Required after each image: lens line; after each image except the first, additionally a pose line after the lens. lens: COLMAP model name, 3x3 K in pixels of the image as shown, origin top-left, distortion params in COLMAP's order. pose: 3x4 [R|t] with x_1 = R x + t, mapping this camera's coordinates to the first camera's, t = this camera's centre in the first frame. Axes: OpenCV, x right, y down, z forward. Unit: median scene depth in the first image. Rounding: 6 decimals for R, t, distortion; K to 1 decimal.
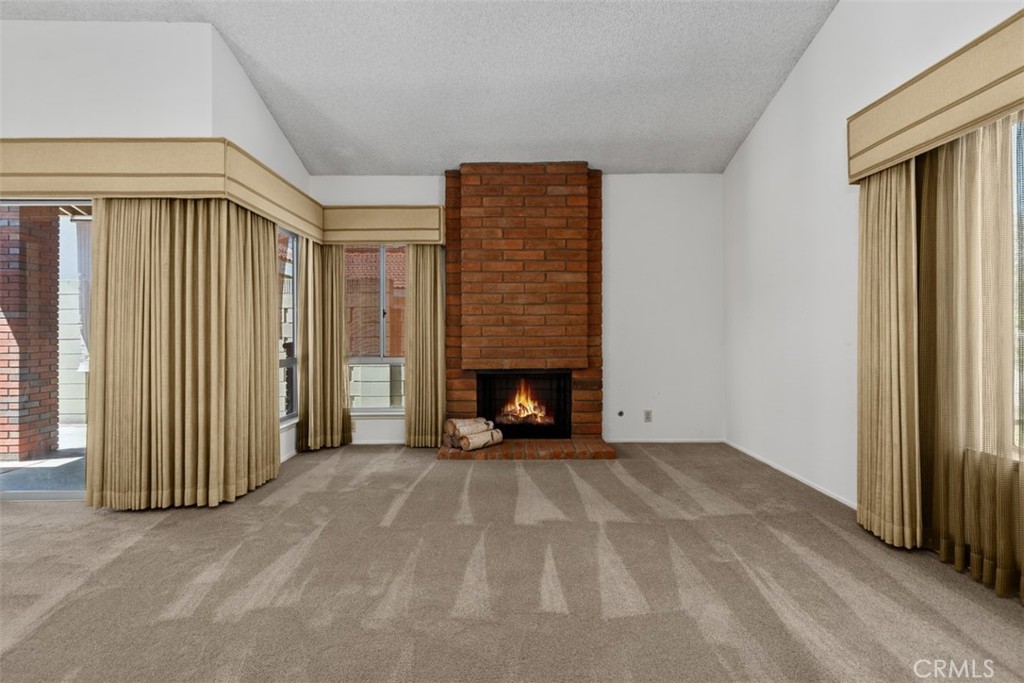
lens RADIAL K [[465.6, 0, 515.1], [0, 465.6, 332.9], [0, 0, 1]] dist [0.005539, -0.002444]
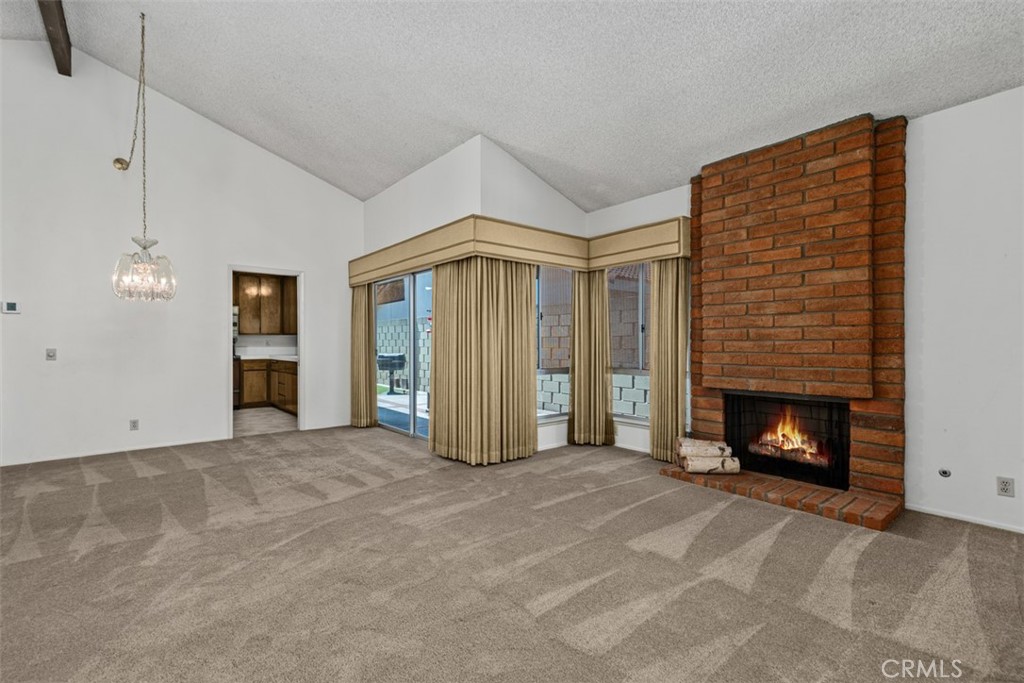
lens RADIAL K [[465.6, 0, 519.6], [0, 465.6, 345.4], [0, 0, 1]] dist [0.005539, -0.002444]
pose [[0.629057, 0.008474, -0.777313, 0.384285], [-0.000269, 0.999943, 0.010683, -0.015296], [0.777359, -0.006512, 0.629023, 0.124194]]
